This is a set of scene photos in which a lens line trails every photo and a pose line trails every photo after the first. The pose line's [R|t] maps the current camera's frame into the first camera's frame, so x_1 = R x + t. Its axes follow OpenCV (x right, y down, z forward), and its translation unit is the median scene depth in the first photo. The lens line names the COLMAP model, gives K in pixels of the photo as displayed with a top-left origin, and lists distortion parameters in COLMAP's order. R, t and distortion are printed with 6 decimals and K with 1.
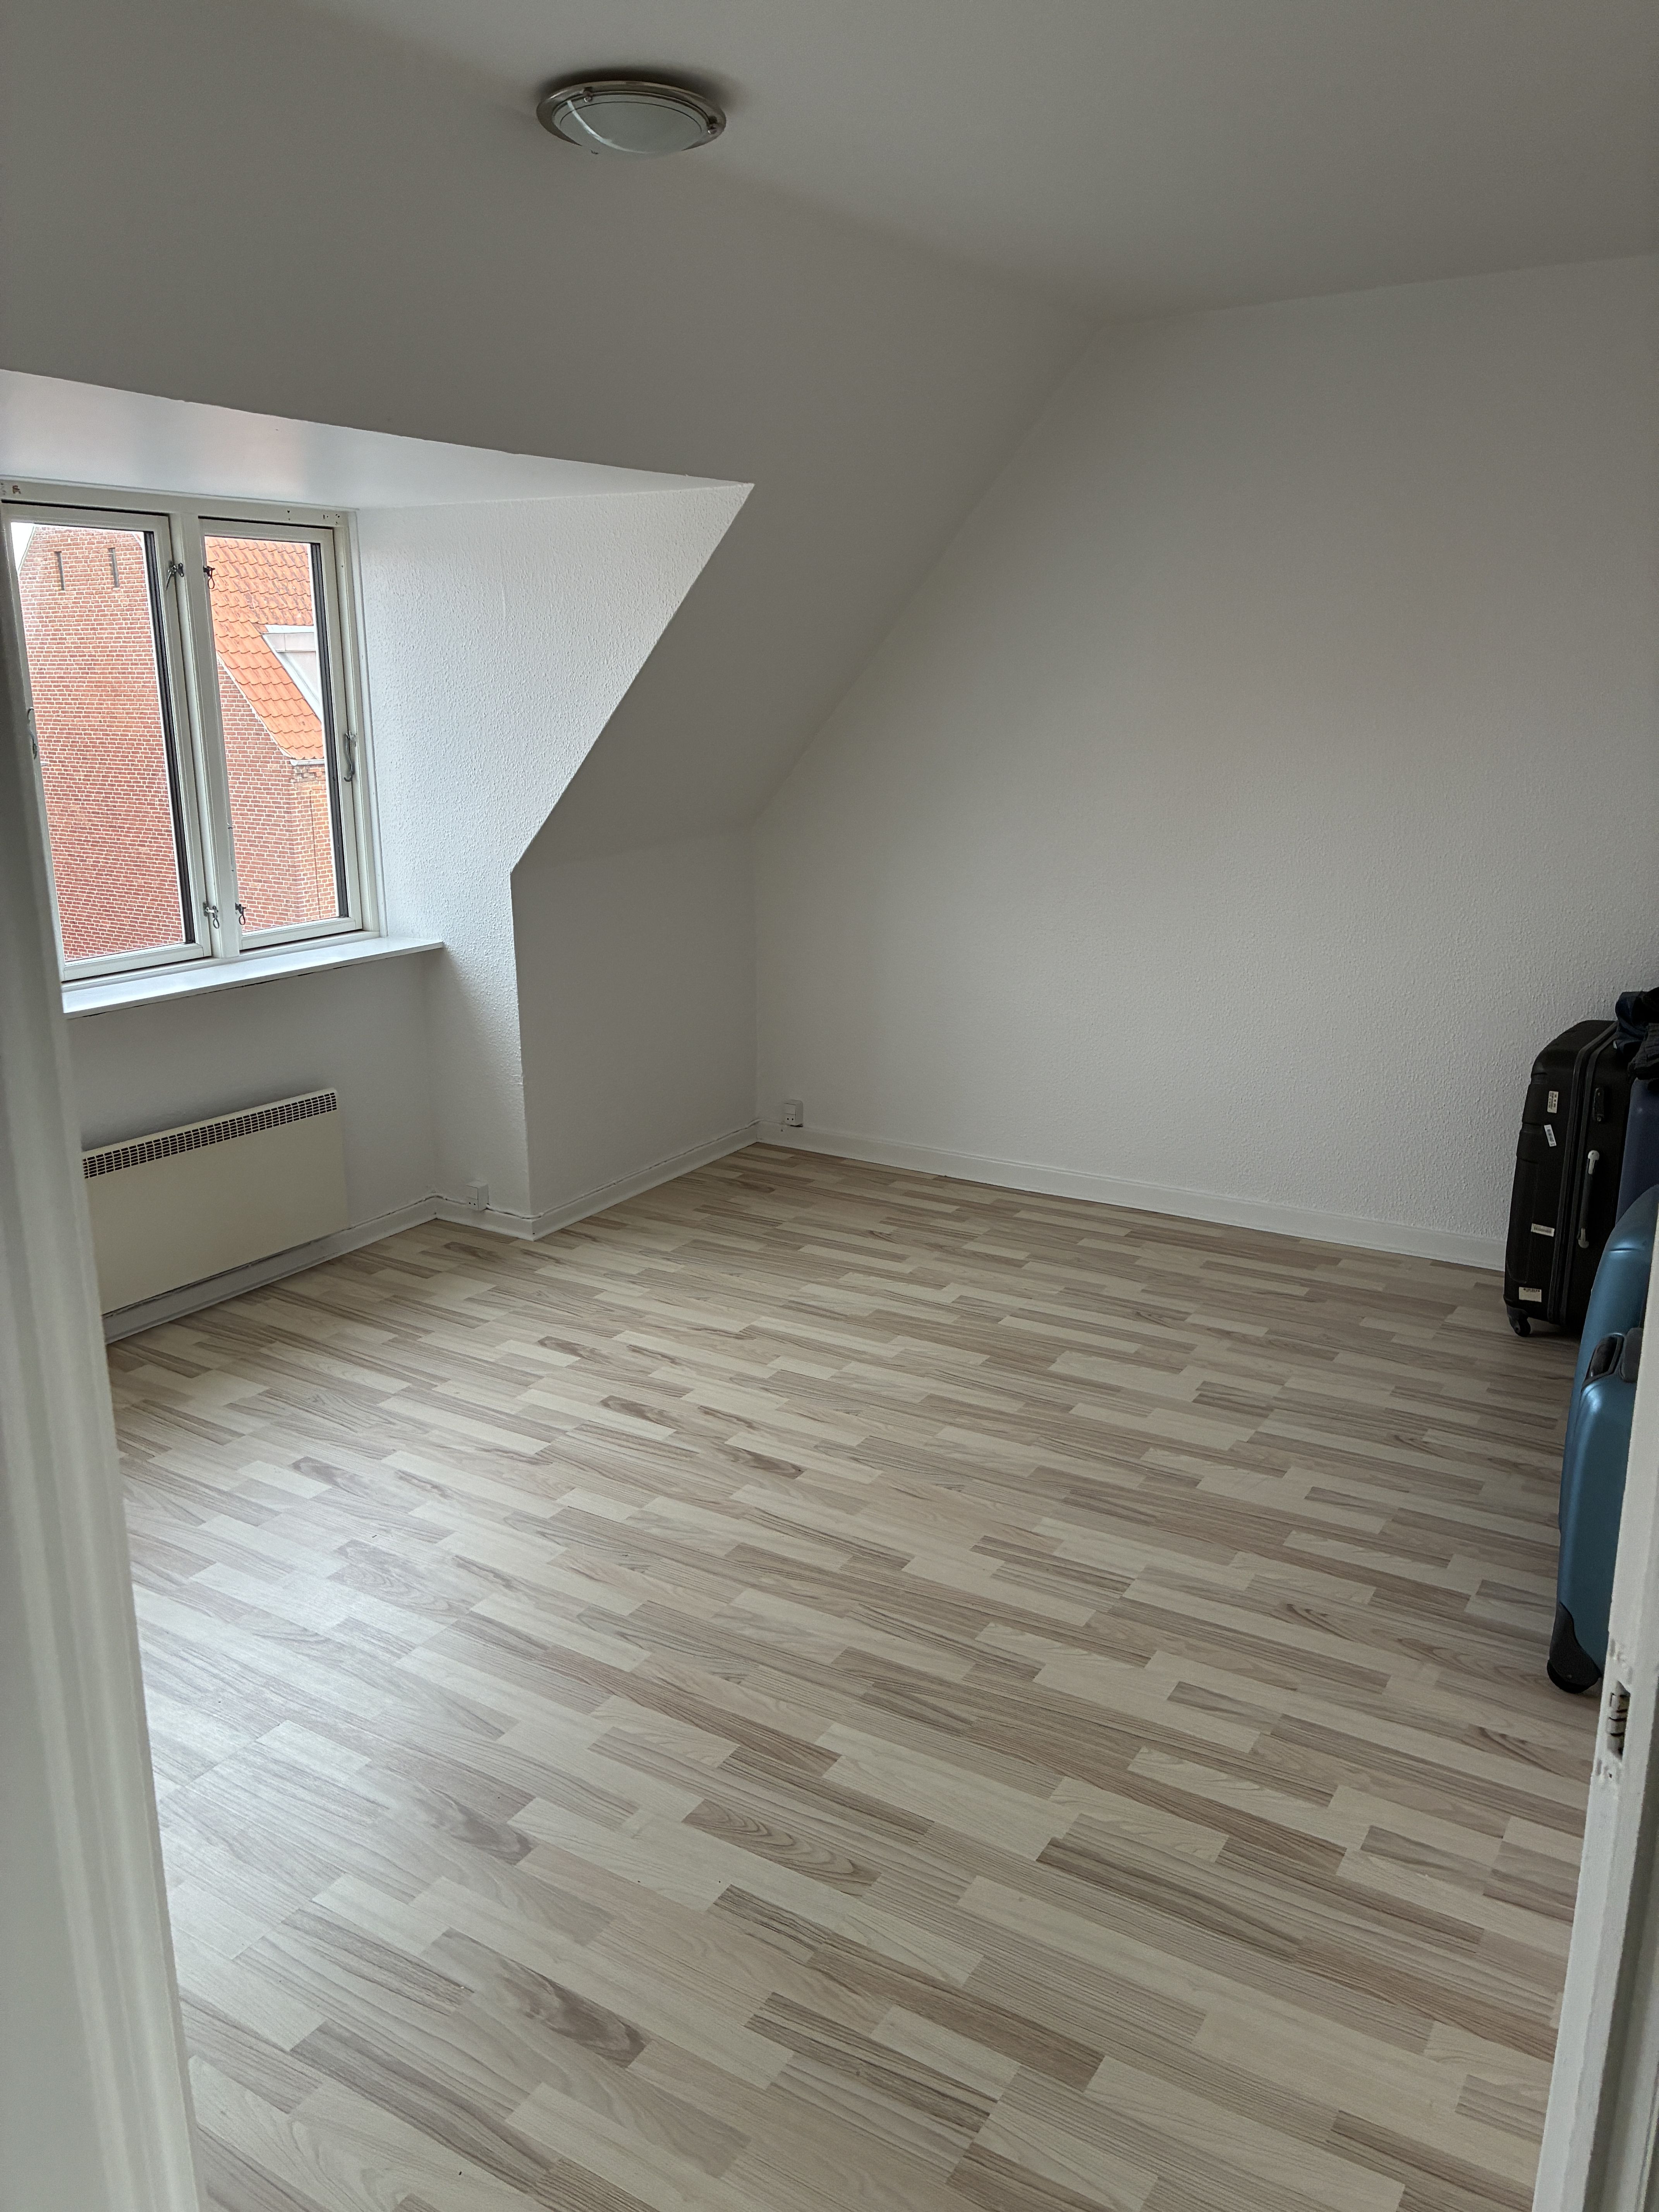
lens RADIAL K [[1683.2, 0, 828.7], [0, 1683.2, 1114.6], [0, 0, 1]] dist [0.029101, -0.017460]
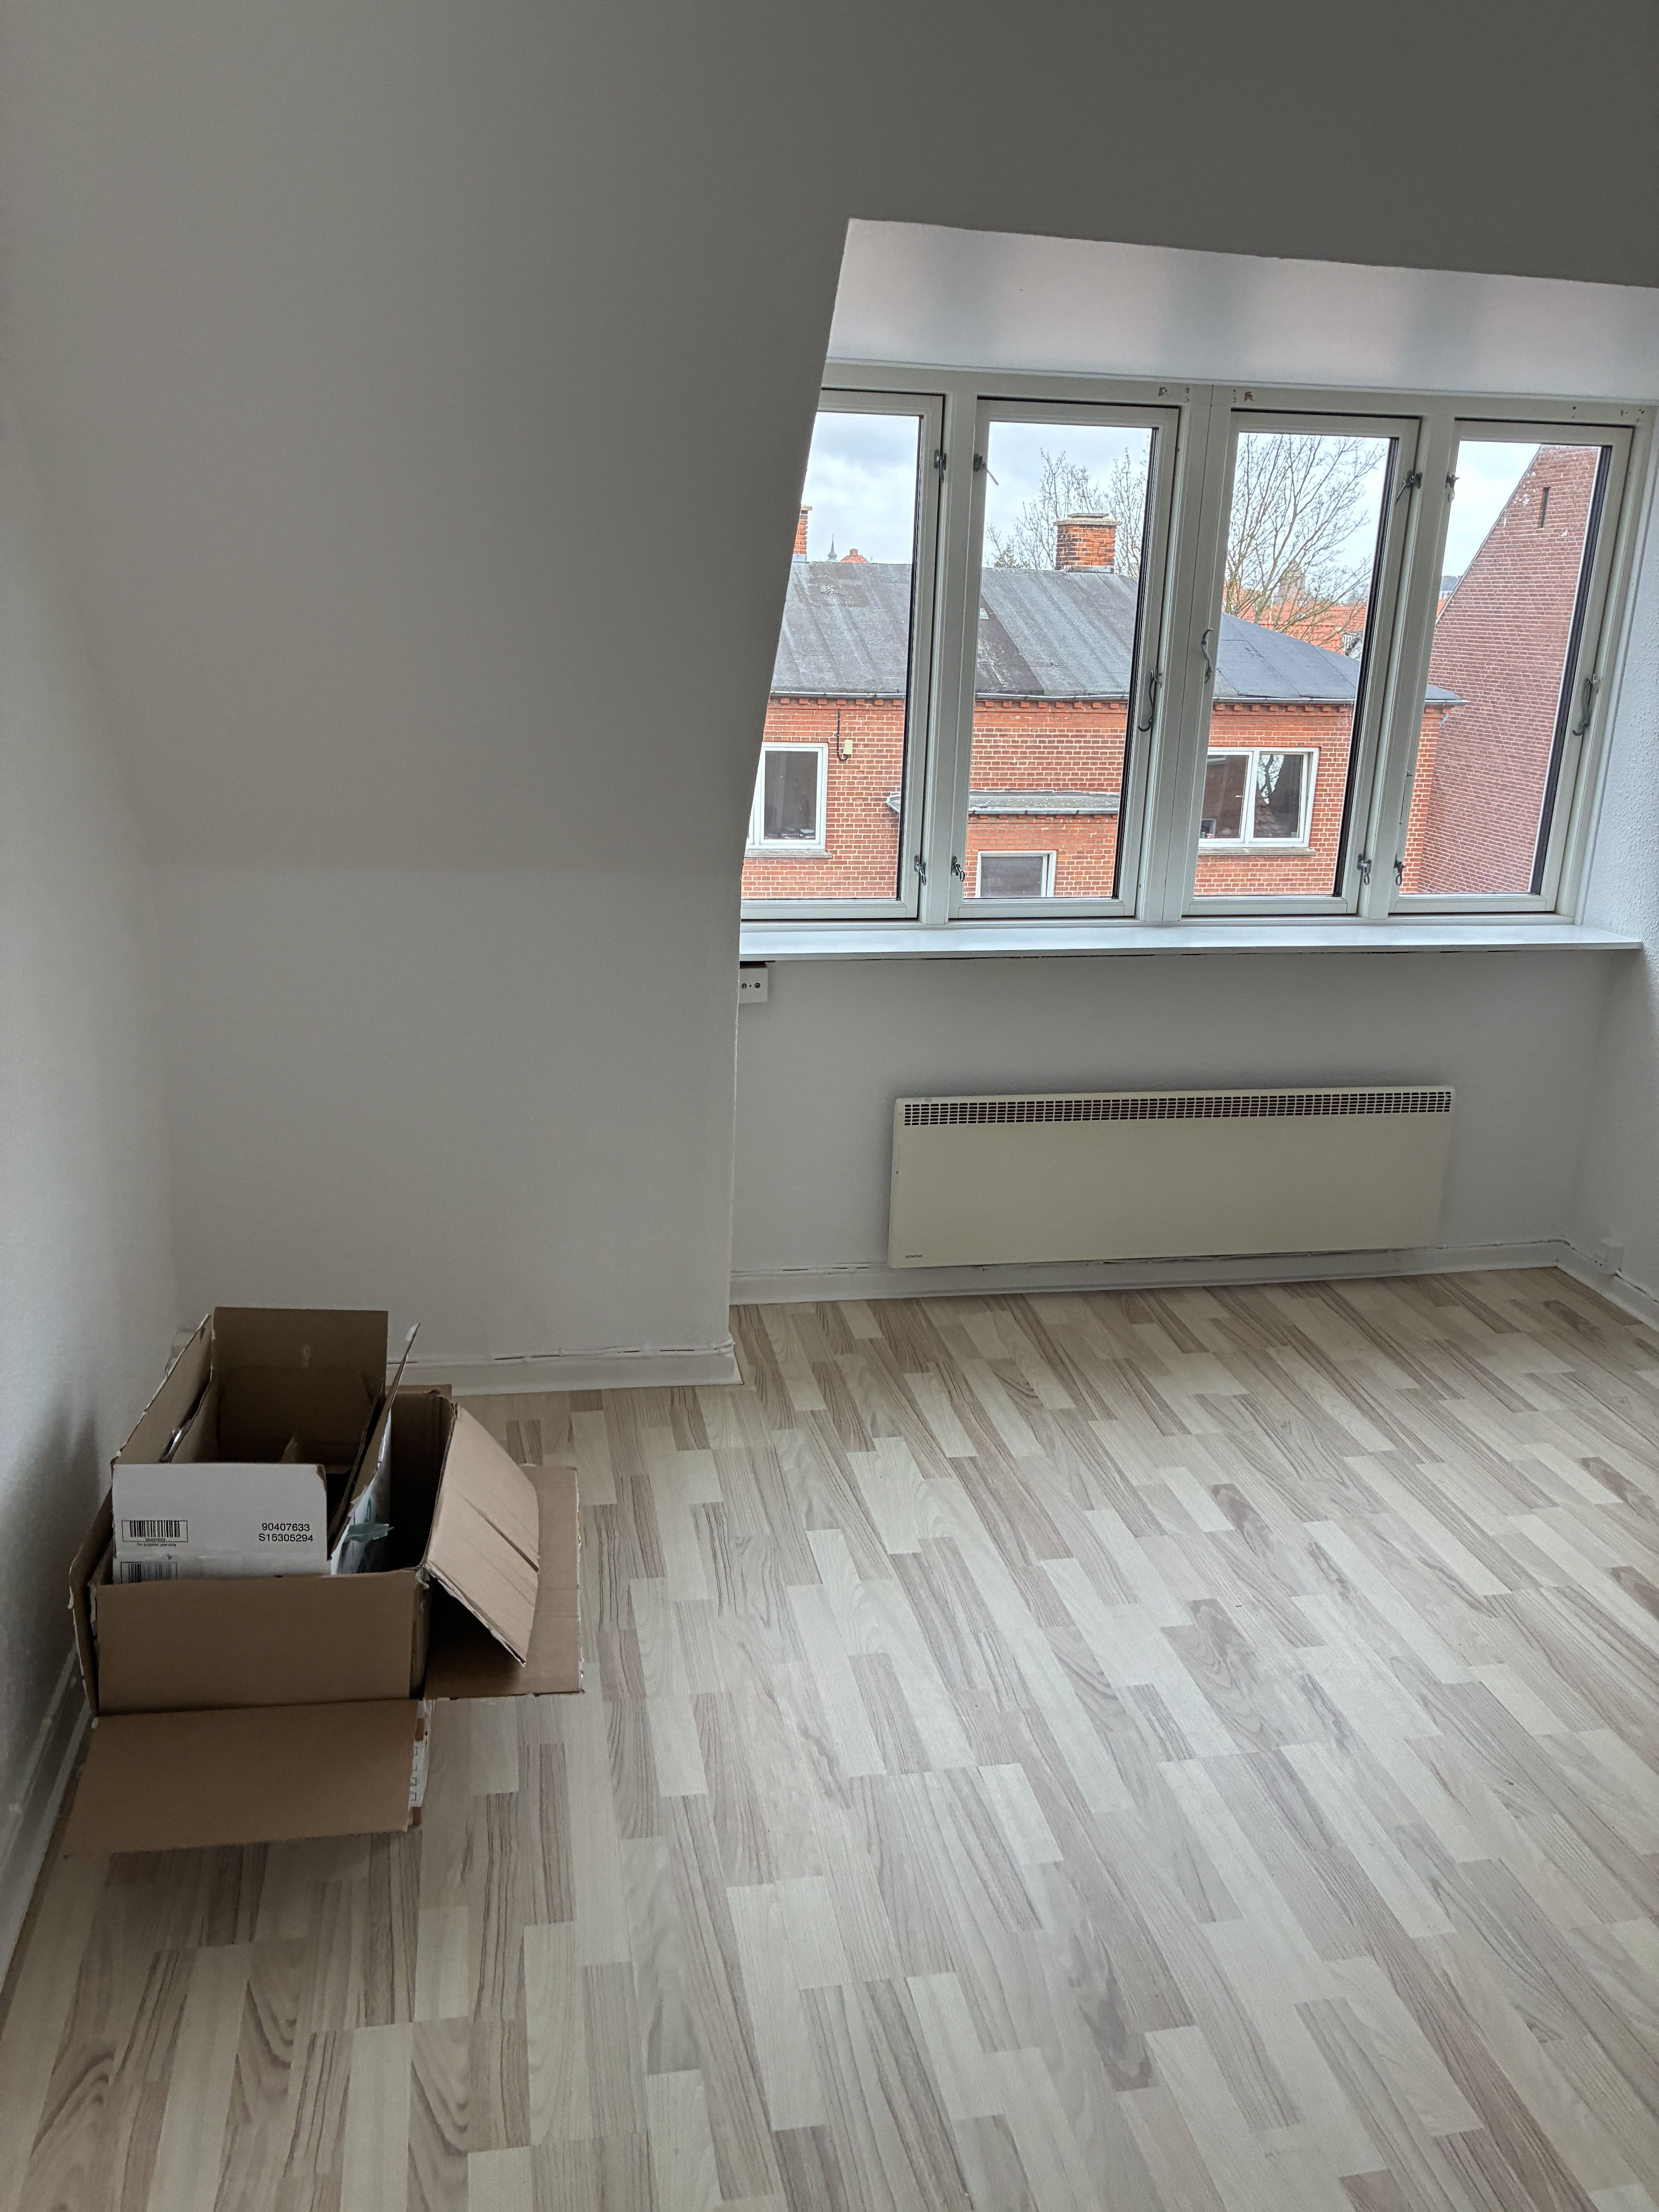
lens RADIAL K [[1683.2, 0, 827.4], [0, 1683.2, 1092.3], [0, 0, 1]] dist [0.029101, -0.017460]
pose [[0.679244, 0.235258, -0.695185, 0.109961], [-0.222517, 0.968659, 0.110389, -0.045291], [0.699367, 0.079709, 0.710305, 0.200384]]
